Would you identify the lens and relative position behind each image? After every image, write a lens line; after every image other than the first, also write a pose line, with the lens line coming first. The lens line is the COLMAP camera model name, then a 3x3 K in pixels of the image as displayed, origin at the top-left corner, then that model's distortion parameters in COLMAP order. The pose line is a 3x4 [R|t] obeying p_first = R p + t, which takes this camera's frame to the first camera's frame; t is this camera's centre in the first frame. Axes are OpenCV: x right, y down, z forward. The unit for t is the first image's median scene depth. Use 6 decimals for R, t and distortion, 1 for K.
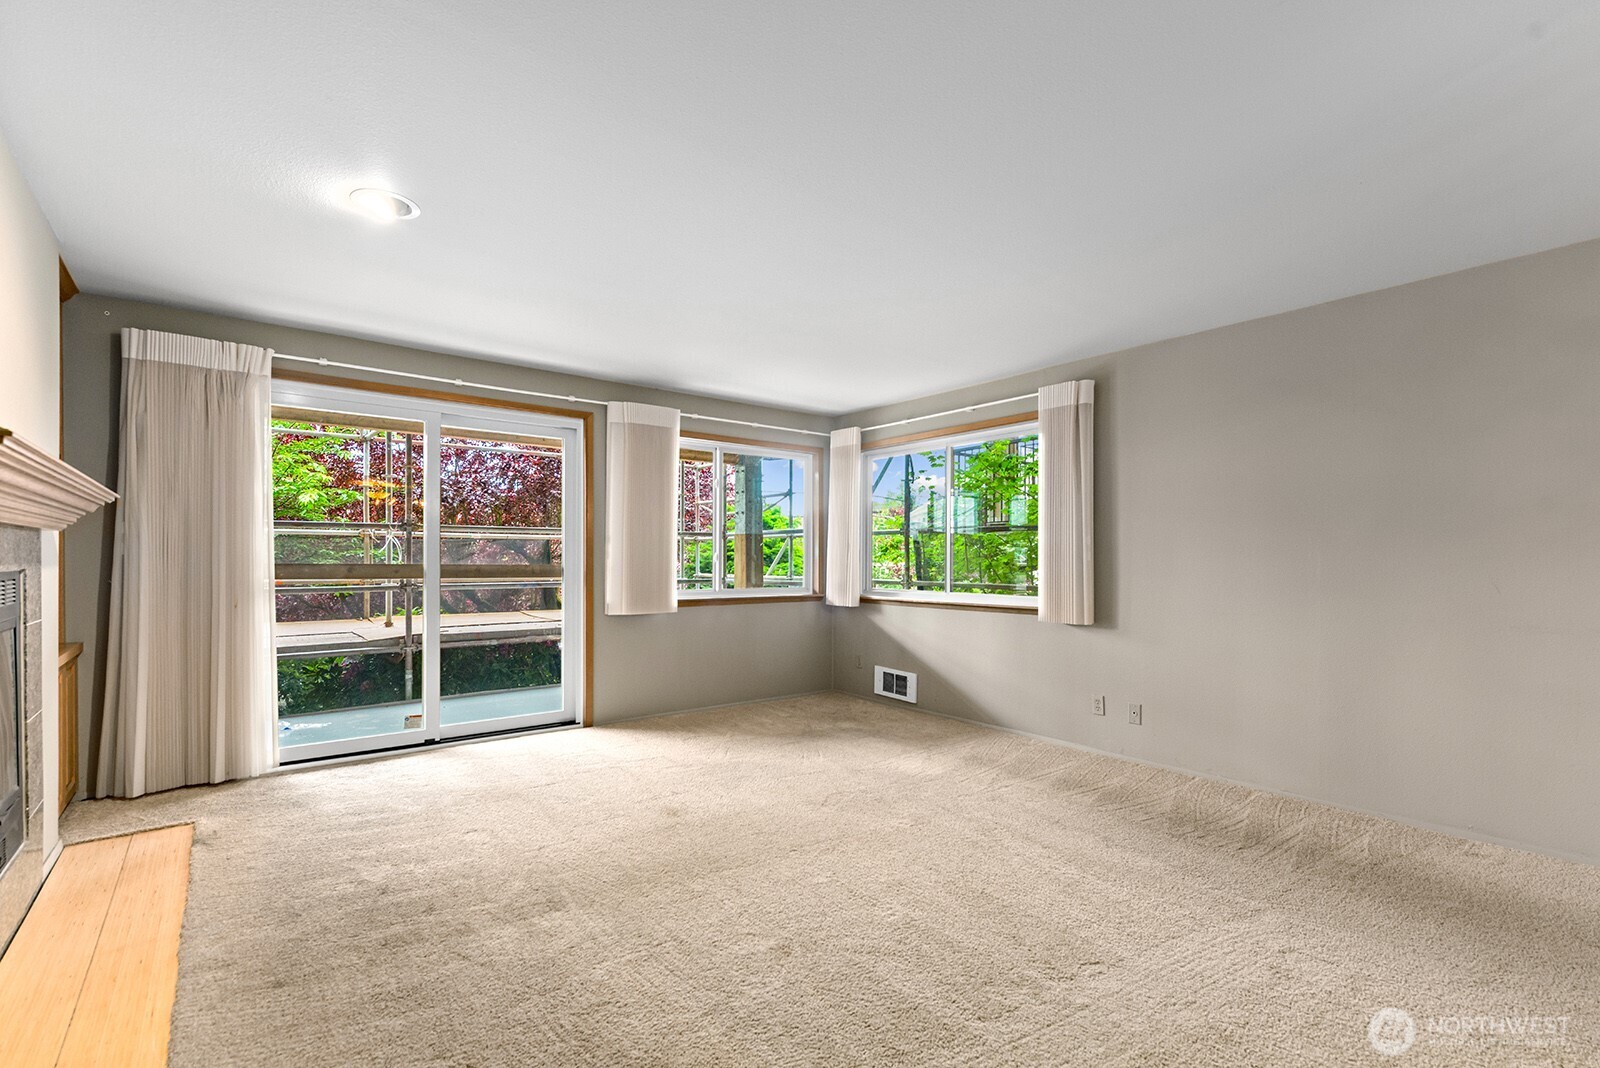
lens RADIAL K [[713.8, 0, 779.3], [0, 713.8, 558.9], [0, 0, 1]] dist [0.016503, -0.006563]
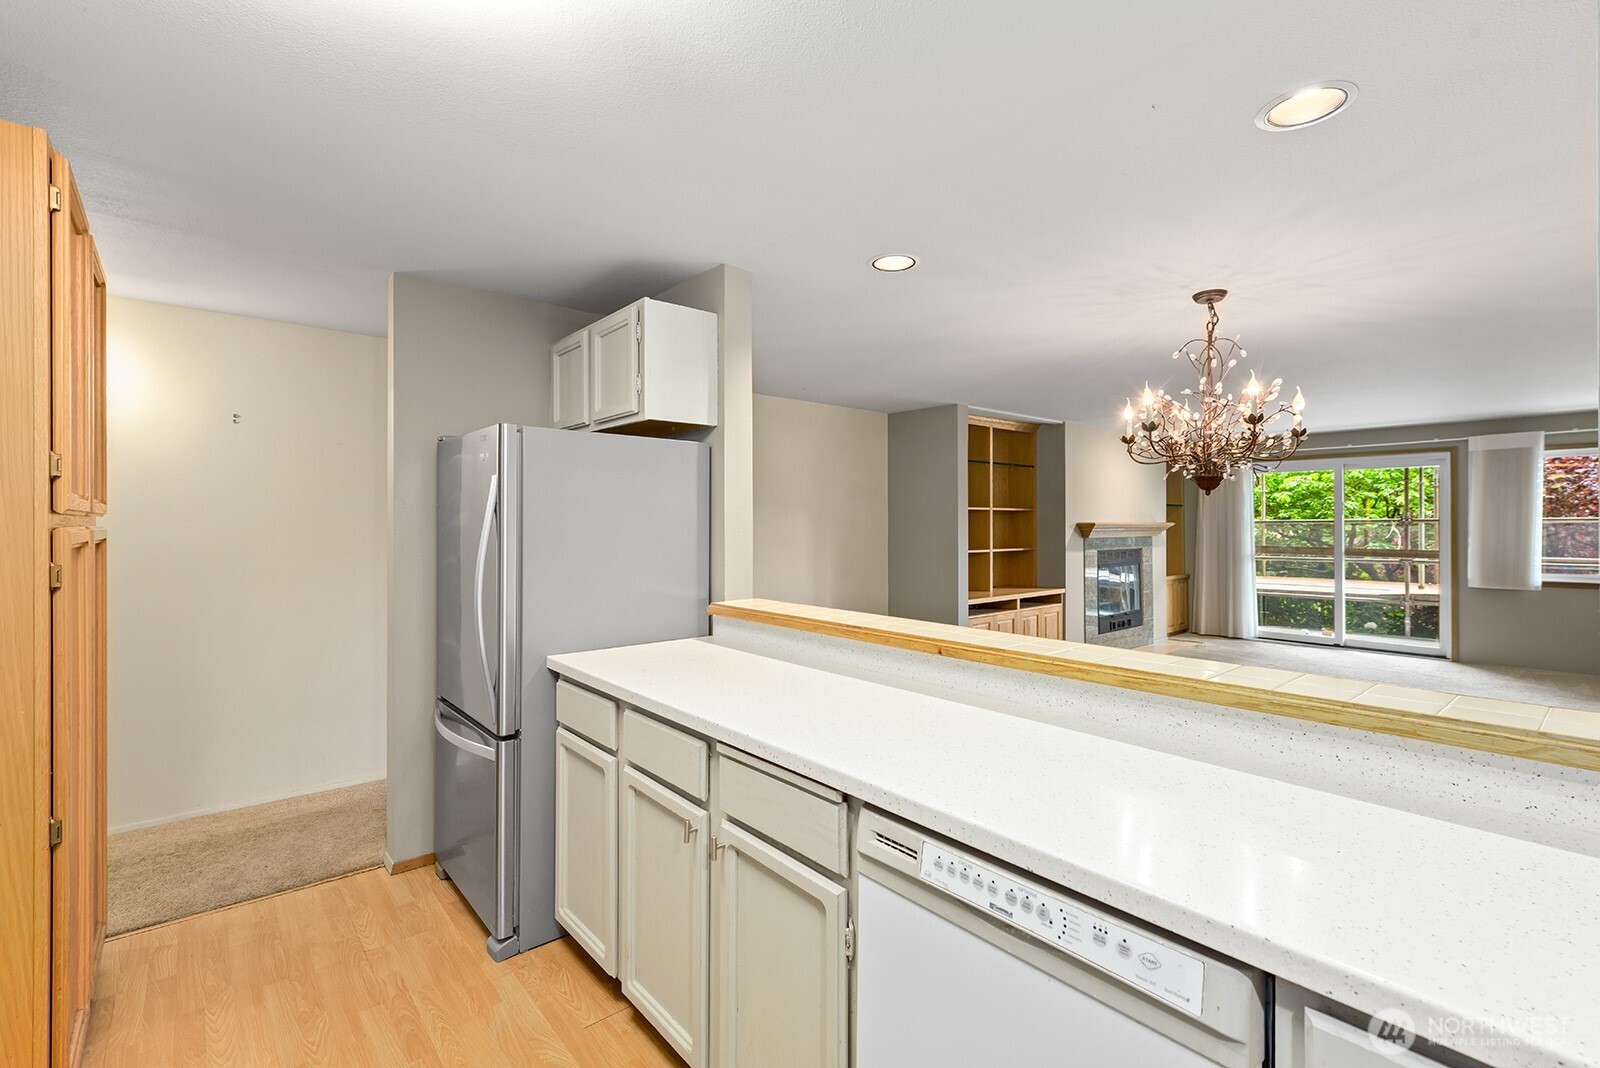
lens RADIAL K [[713.8, 0, 806.9], [0, 713.8, 519.3], [0, 0, 1]] dist [0.016503, -0.006563]
pose [[0.060398, -0.008872, -0.998135, 1.111313], [0.001734, 0.999960, -0.008784, -0.046308], [0.998173, -0.001200, 0.060411, -0.399245]]
